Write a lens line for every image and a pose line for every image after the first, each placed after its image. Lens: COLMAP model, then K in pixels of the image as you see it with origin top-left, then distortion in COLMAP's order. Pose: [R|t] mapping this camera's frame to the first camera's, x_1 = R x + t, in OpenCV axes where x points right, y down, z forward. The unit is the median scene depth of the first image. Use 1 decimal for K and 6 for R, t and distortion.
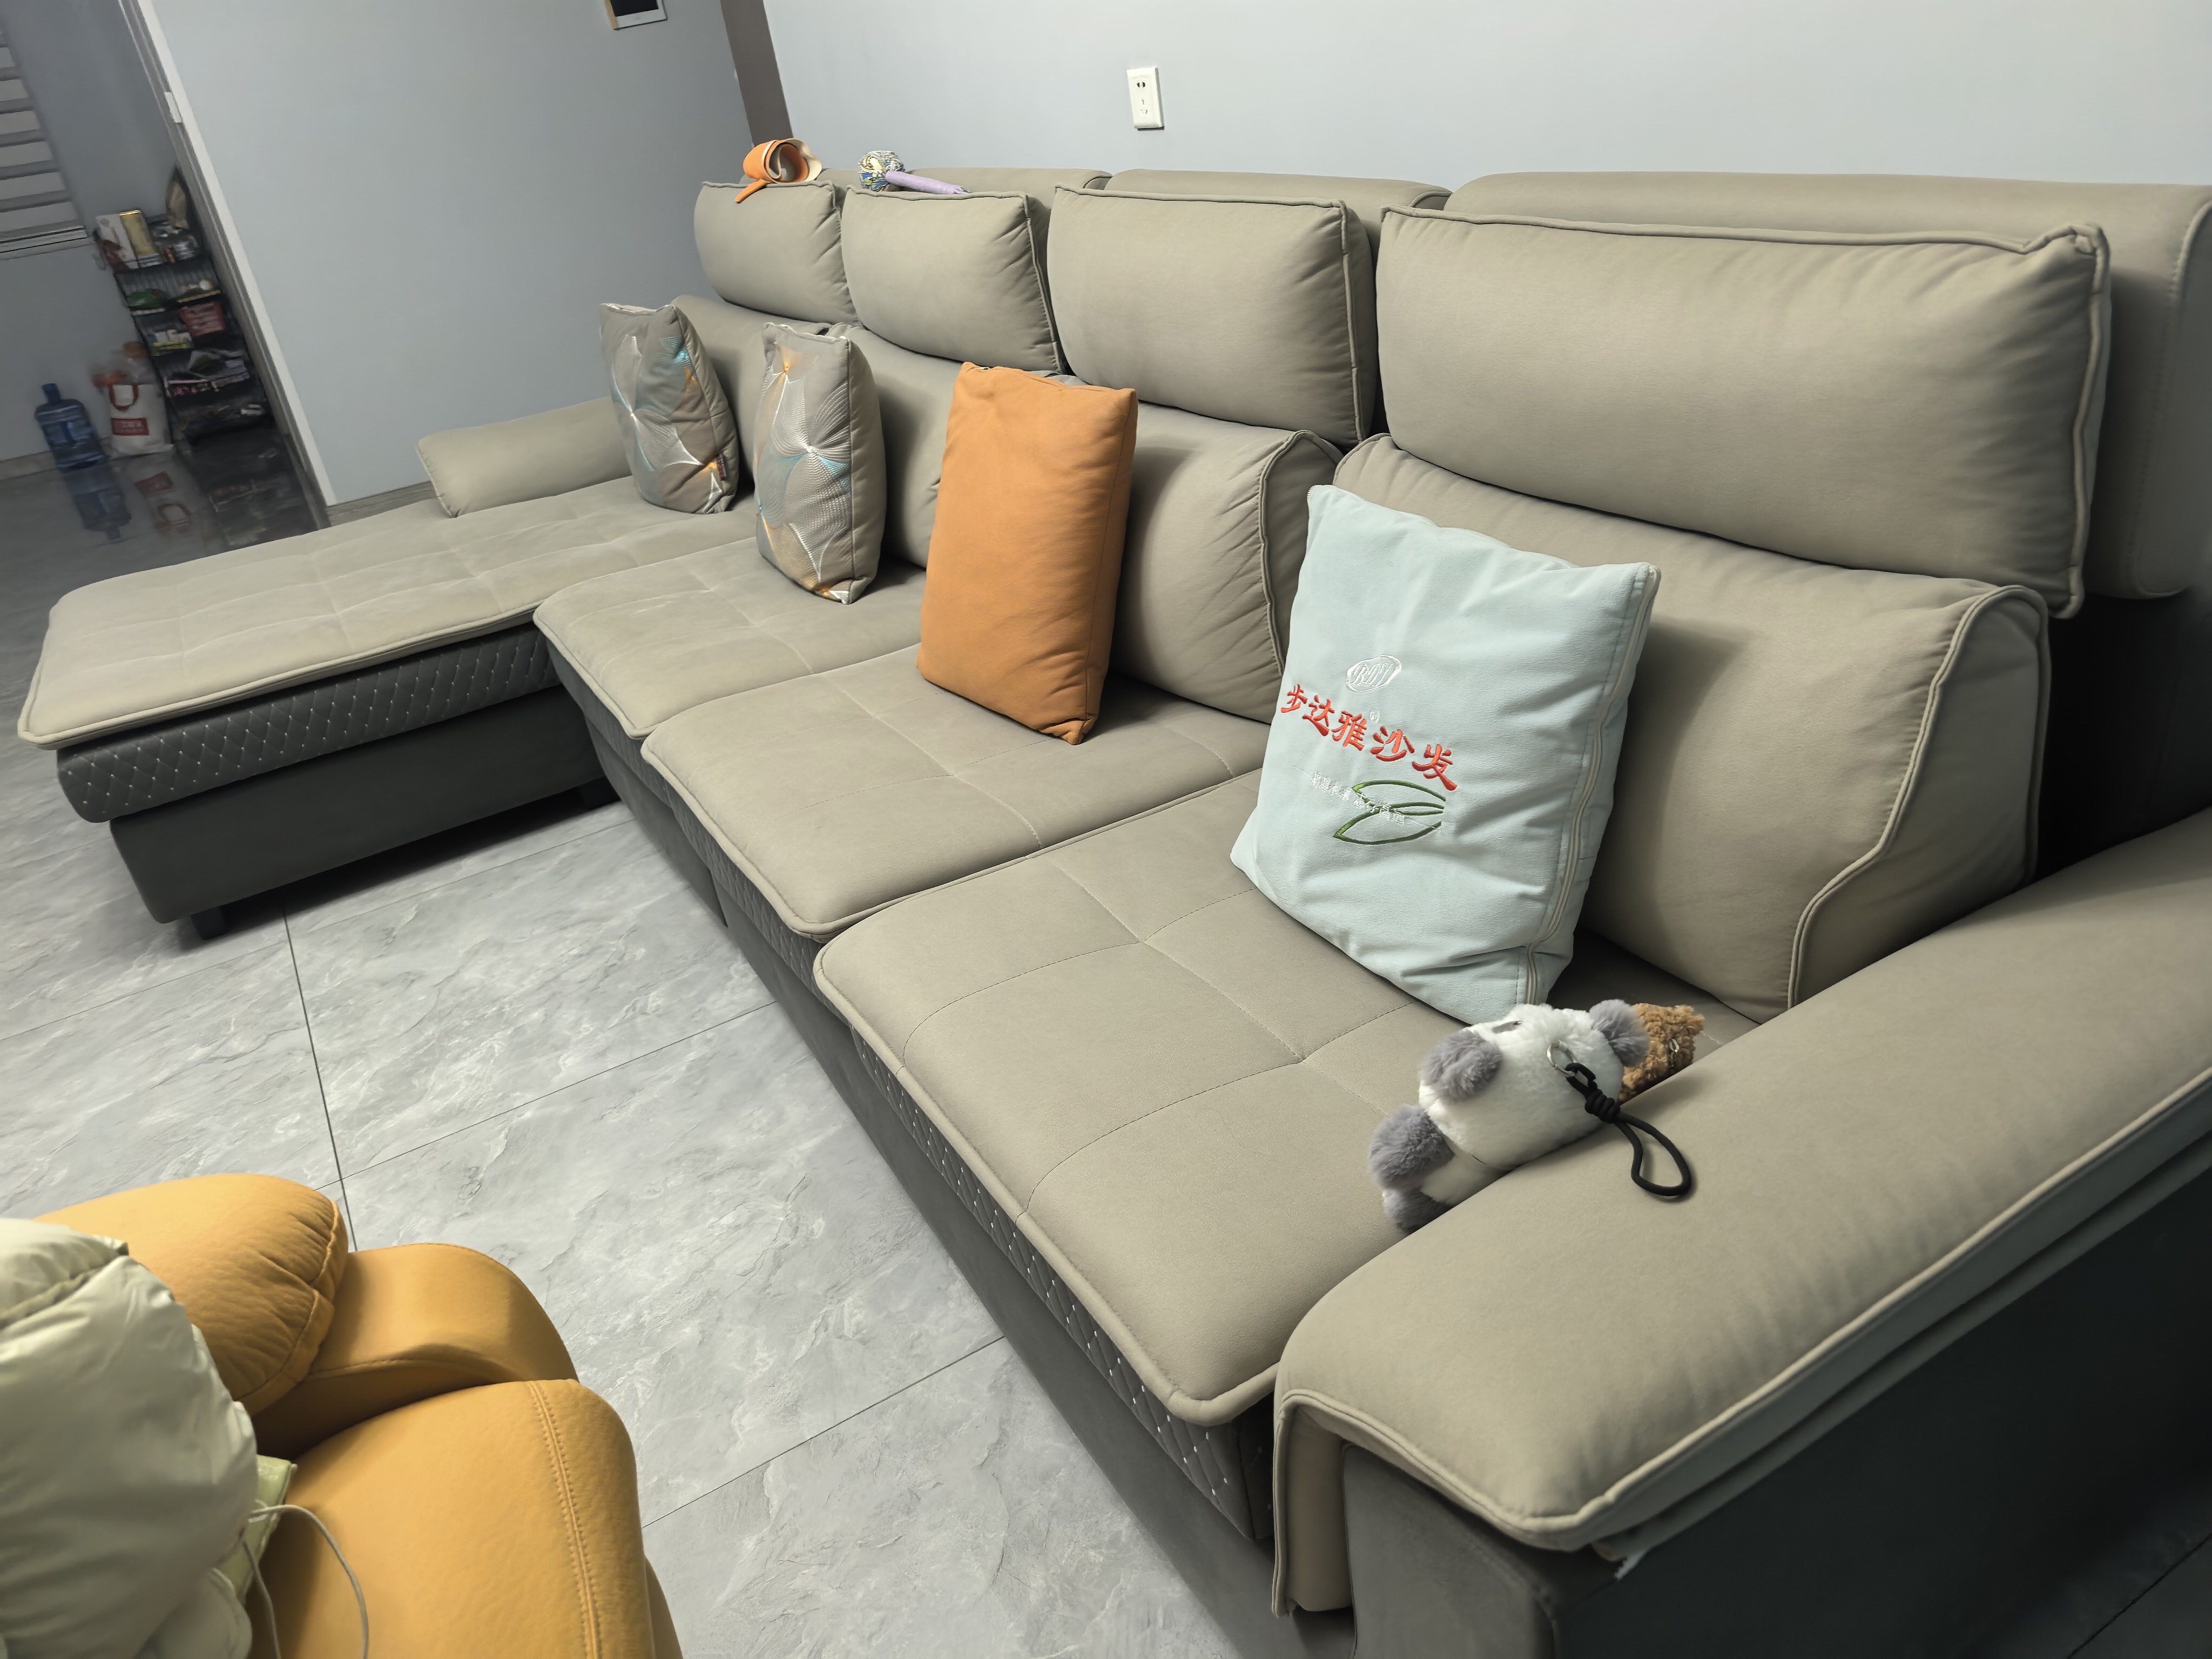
lens RADIAL K [[1622.7, 0, 1094.5], [0, 1622.7, 773.6], [0, 0, 1]] dist [0.069216, -0.035753]
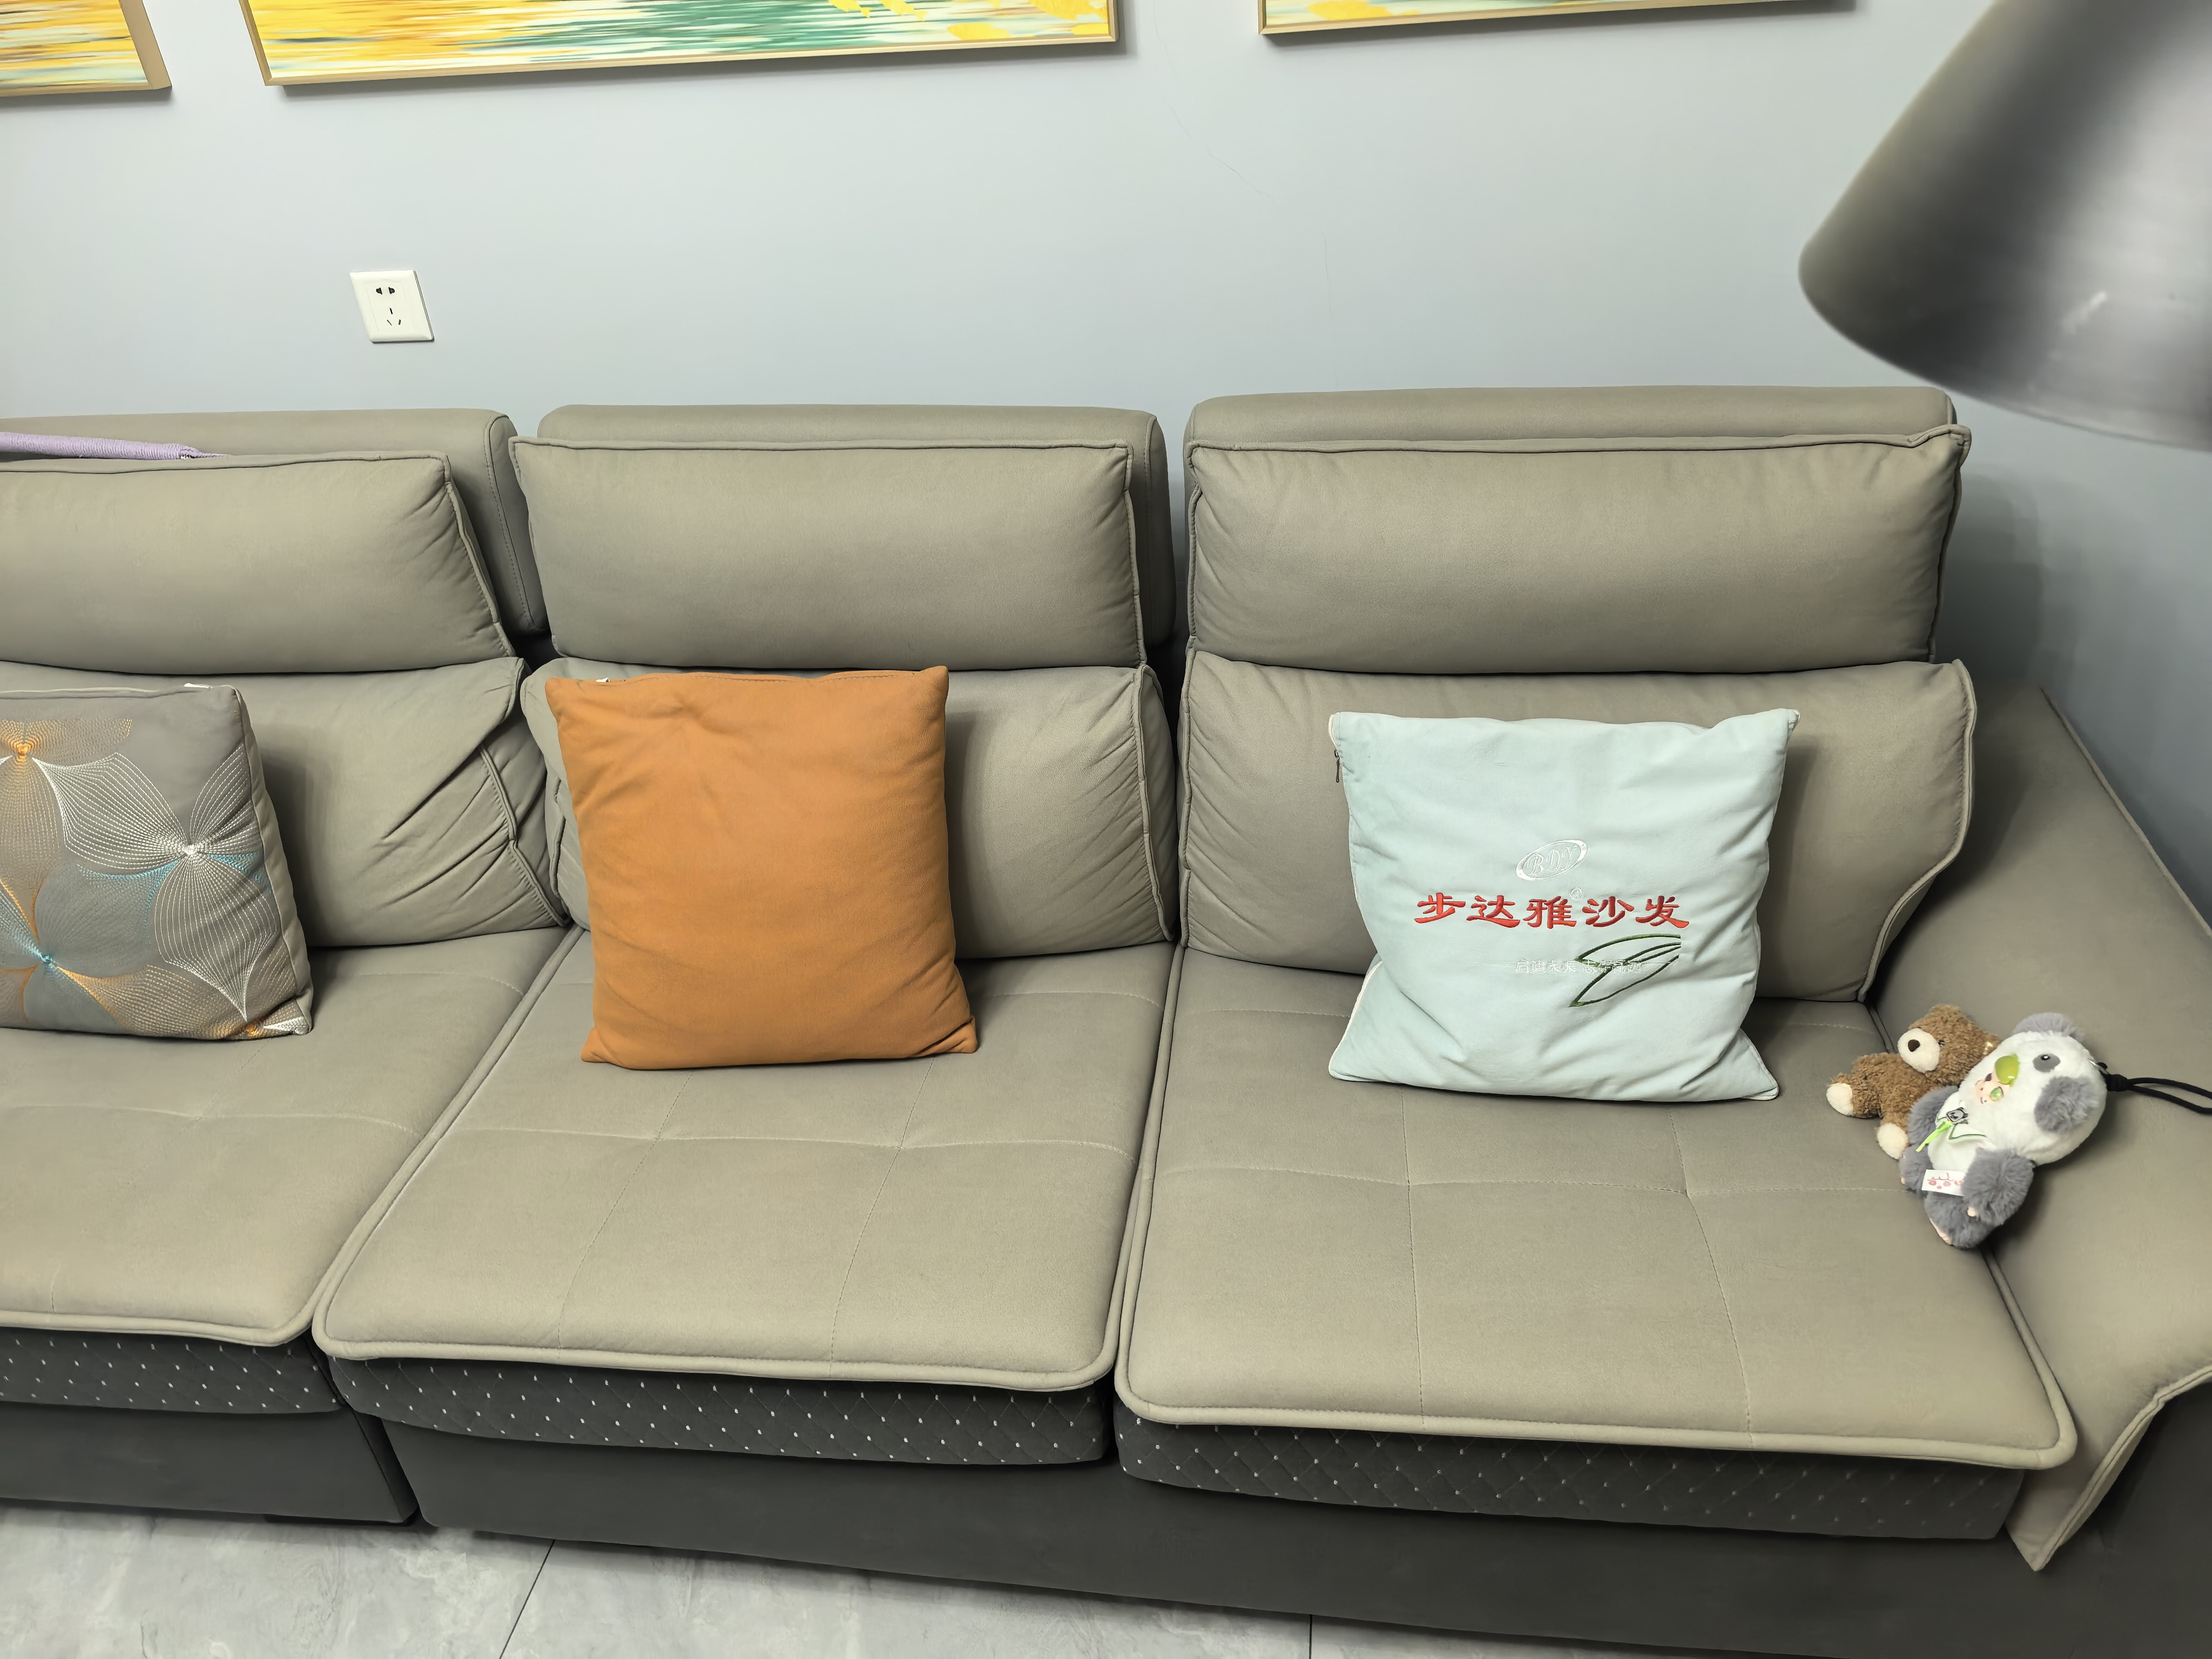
lens RADIAL K [[1622.7, 0, 1112.6], [0, 1622.7, 834.2], [0, 0, 1]] dist [0.069216, -0.035753]
pose [[0.602394, -0.325054, 0.729014, -0.665610], [0.319833, 0.935095, 0.152659, -0.277897], [-0.731320, 0.141202, 0.667258, 0.364934]]
